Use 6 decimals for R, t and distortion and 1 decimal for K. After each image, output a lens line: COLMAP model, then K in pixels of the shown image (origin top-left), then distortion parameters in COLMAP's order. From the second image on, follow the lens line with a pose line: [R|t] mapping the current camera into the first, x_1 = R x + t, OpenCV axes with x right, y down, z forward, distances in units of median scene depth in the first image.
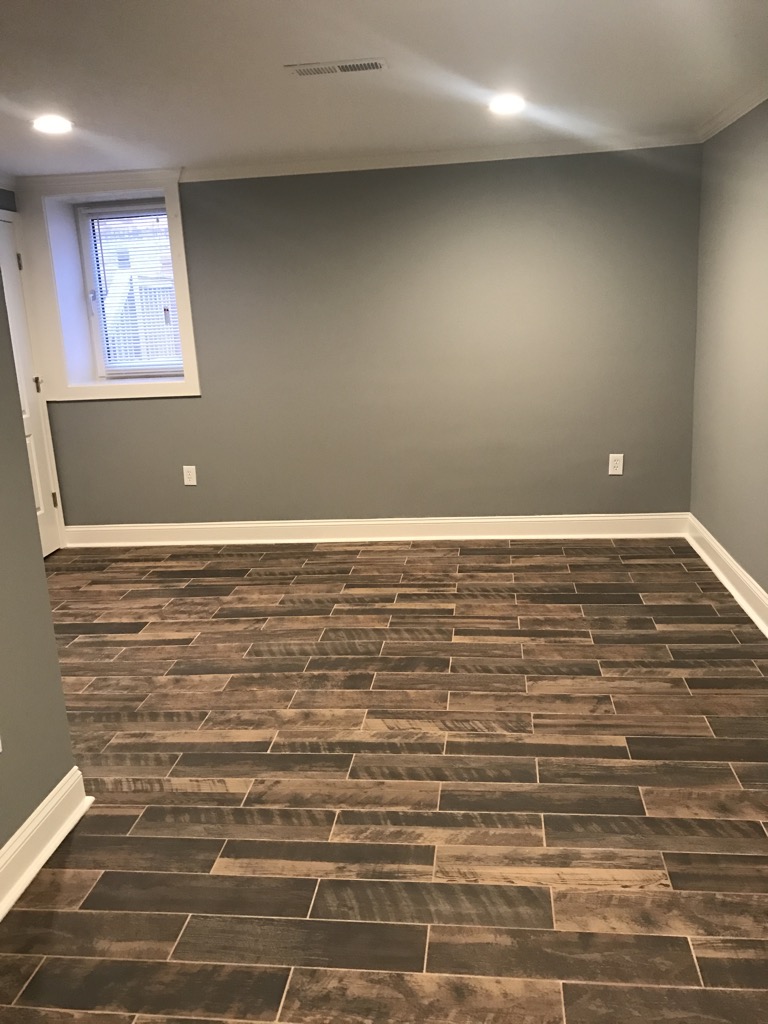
lens RADIAL K [[842.4, 0, 386.4], [0, 842.4, 508.8], [0, 0, 1]] dist [0.022451, -0.033271]
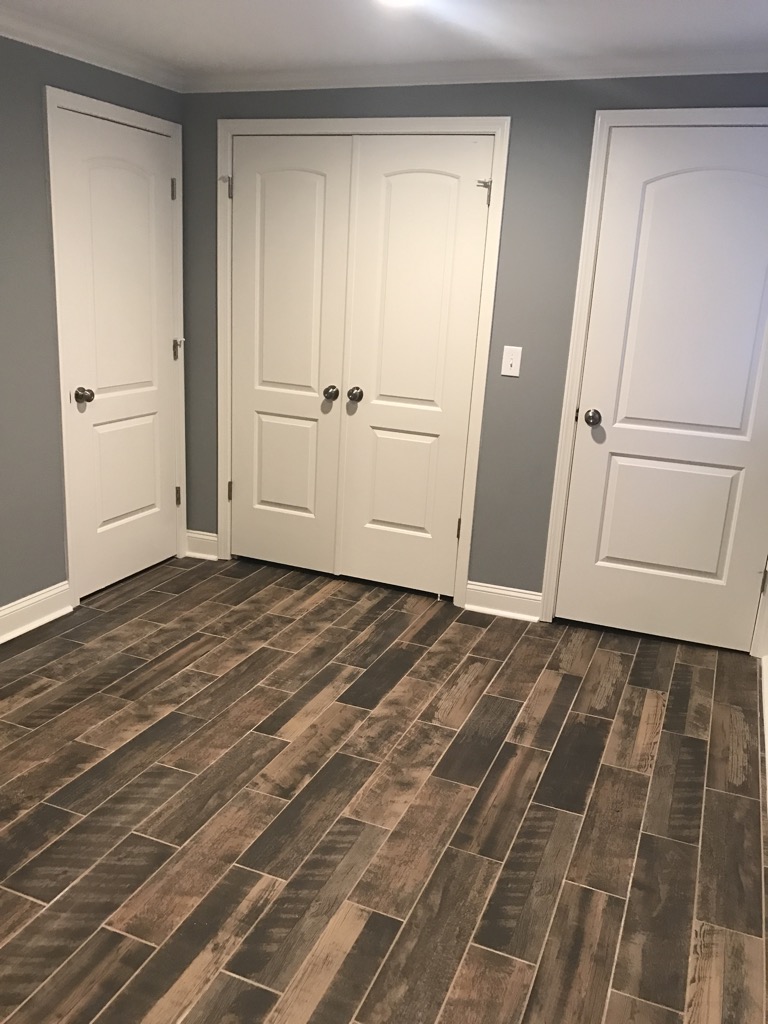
lens RADIAL K [[842.4, 0, 385.5], [0, 842.4, 512.2], [0, 0, 1]] dist [0.022451, -0.033271]
pose [[-0.277721, 0.295197, -0.914183, 0.306459], [-0.258059, 0.893716, 0.366984, -0.271070], [0.925352, 0.337832, -0.172026, 1.063295]]
